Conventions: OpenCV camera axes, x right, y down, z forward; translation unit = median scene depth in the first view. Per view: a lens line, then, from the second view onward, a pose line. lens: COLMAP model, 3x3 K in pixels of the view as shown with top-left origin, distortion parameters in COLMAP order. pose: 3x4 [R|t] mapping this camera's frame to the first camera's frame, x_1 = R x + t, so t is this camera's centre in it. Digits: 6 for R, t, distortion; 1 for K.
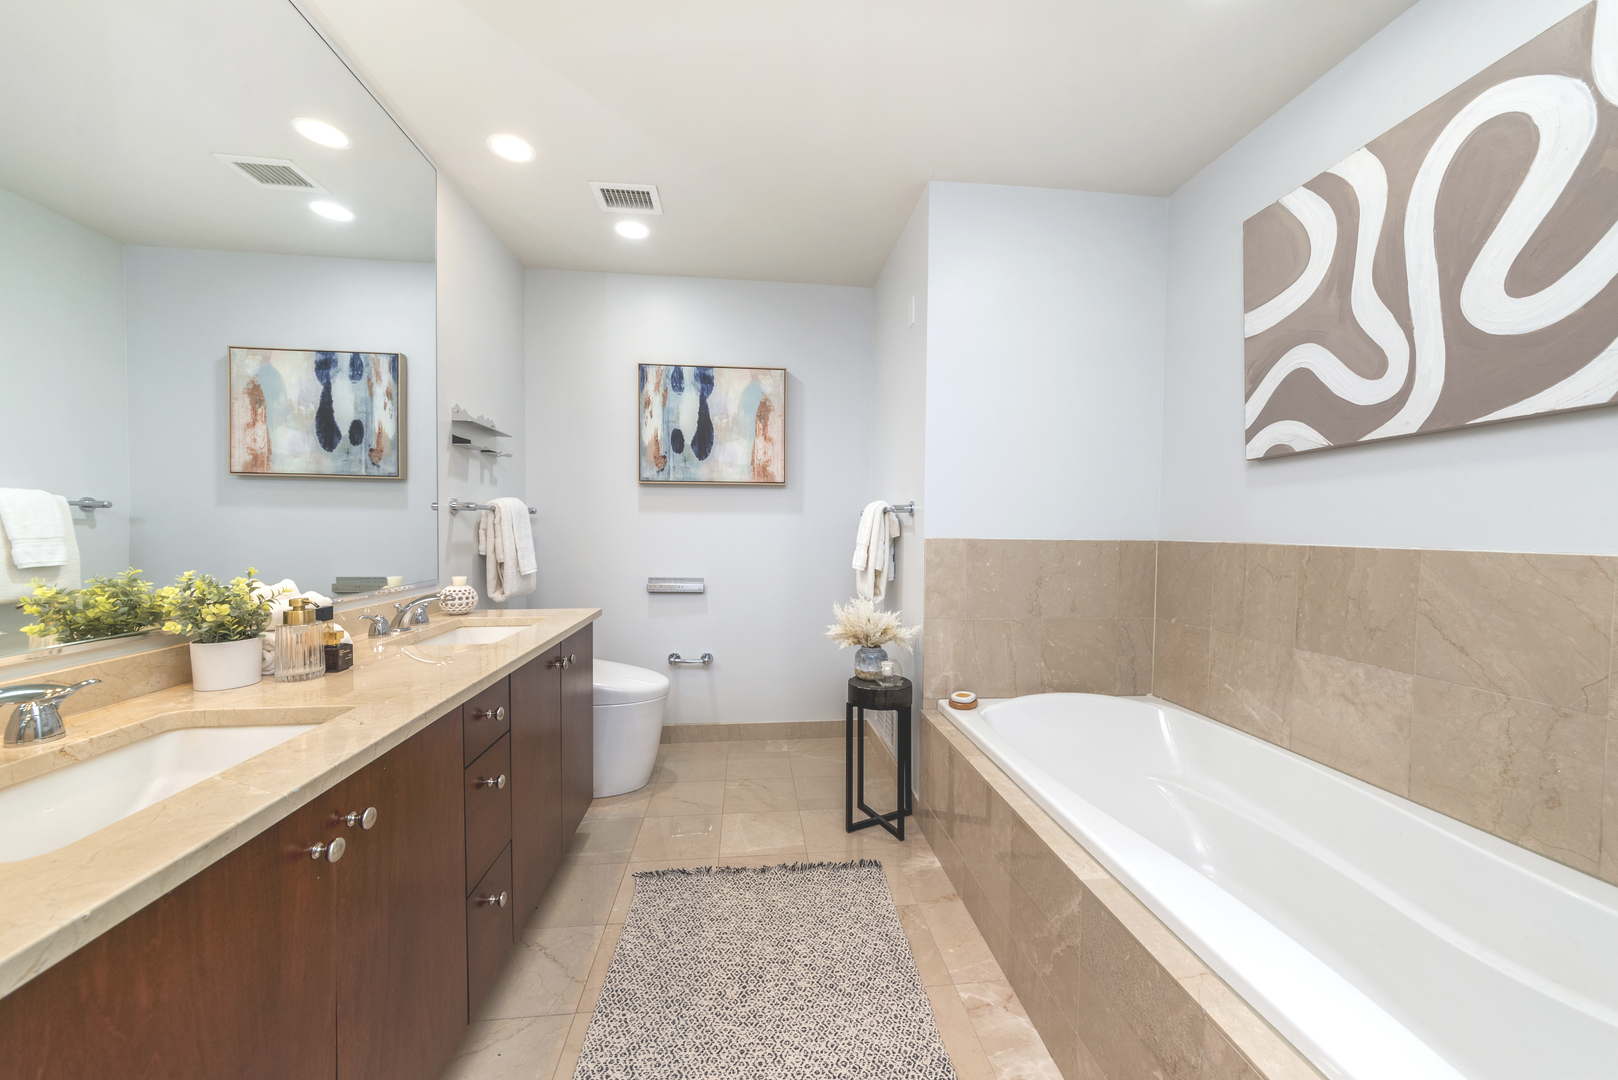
lens RADIAL K [[579.8, 0, 803.8], [0, 579.8, 537.3], [0, 0, 1]] dist [0.000817, 0.000172]
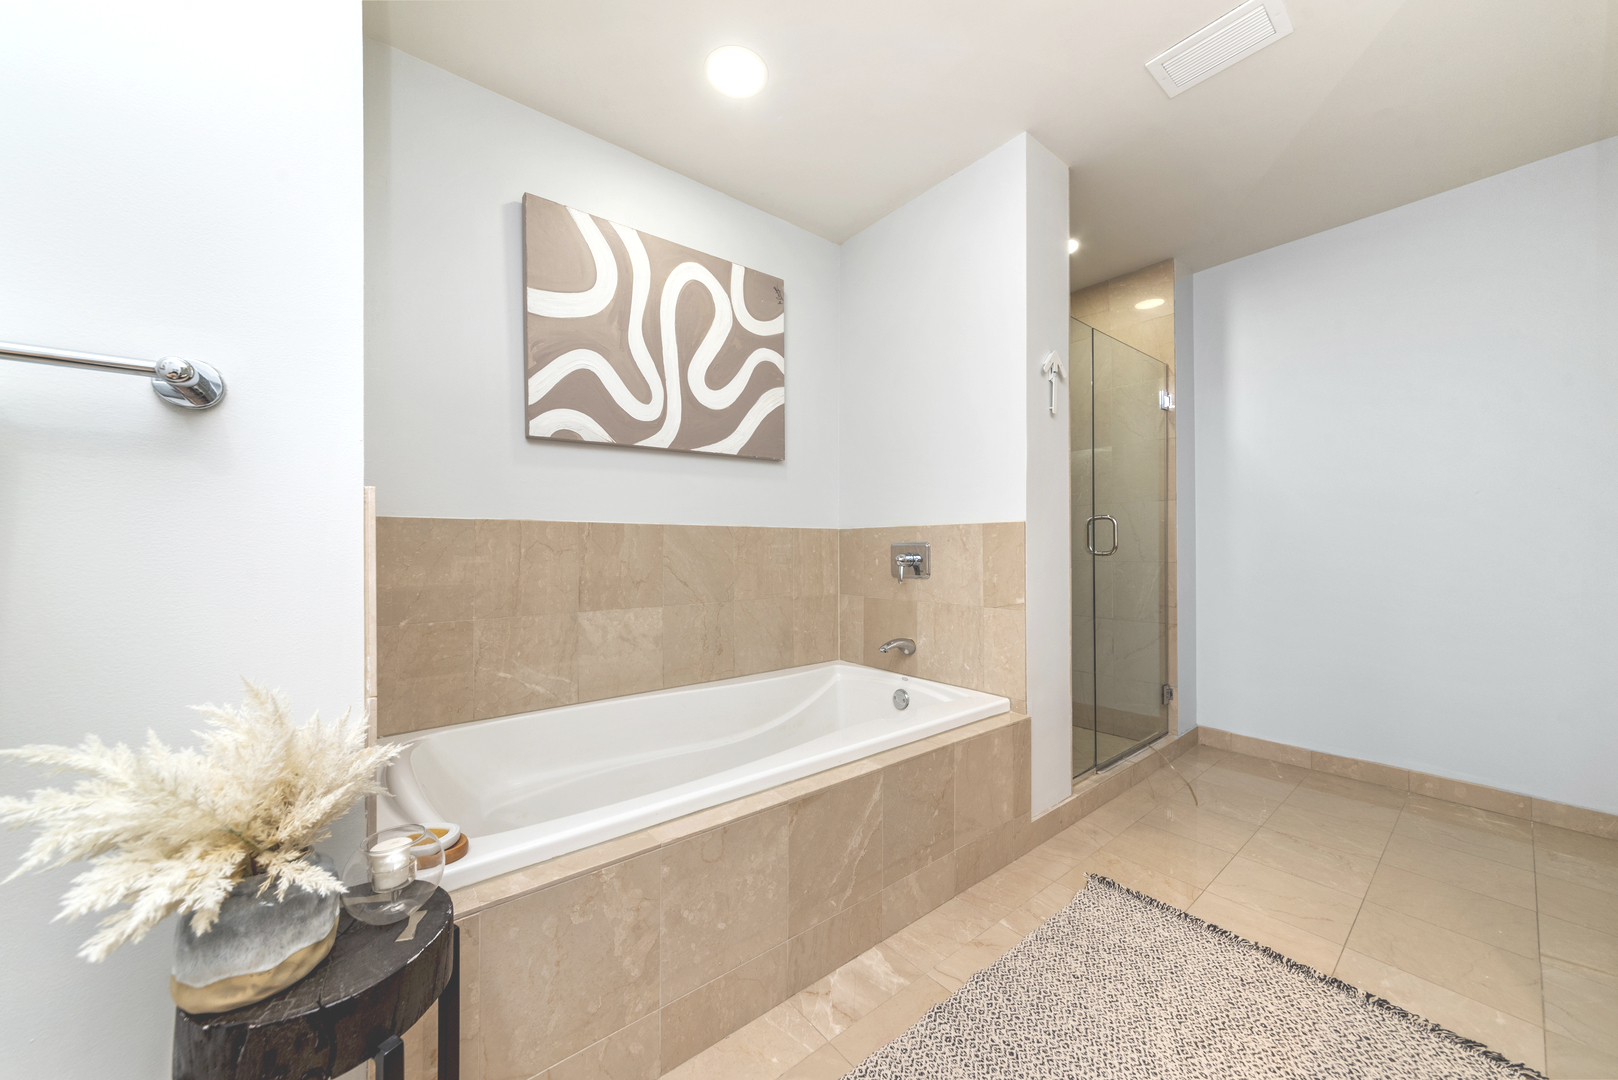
lens RADIAL K [[579.8, 0, 800.9], [0, 579.8, 538.7], [0, 0, 1]] dist [0.000817, 0.000172]
pose [[-0.542565, -0.004392, 0.840002, -0.367105], [0.007420, 0.999922, 0.010021, 0.040363], [-0.839981, 0.011669, -0.542490, 1.316277]]
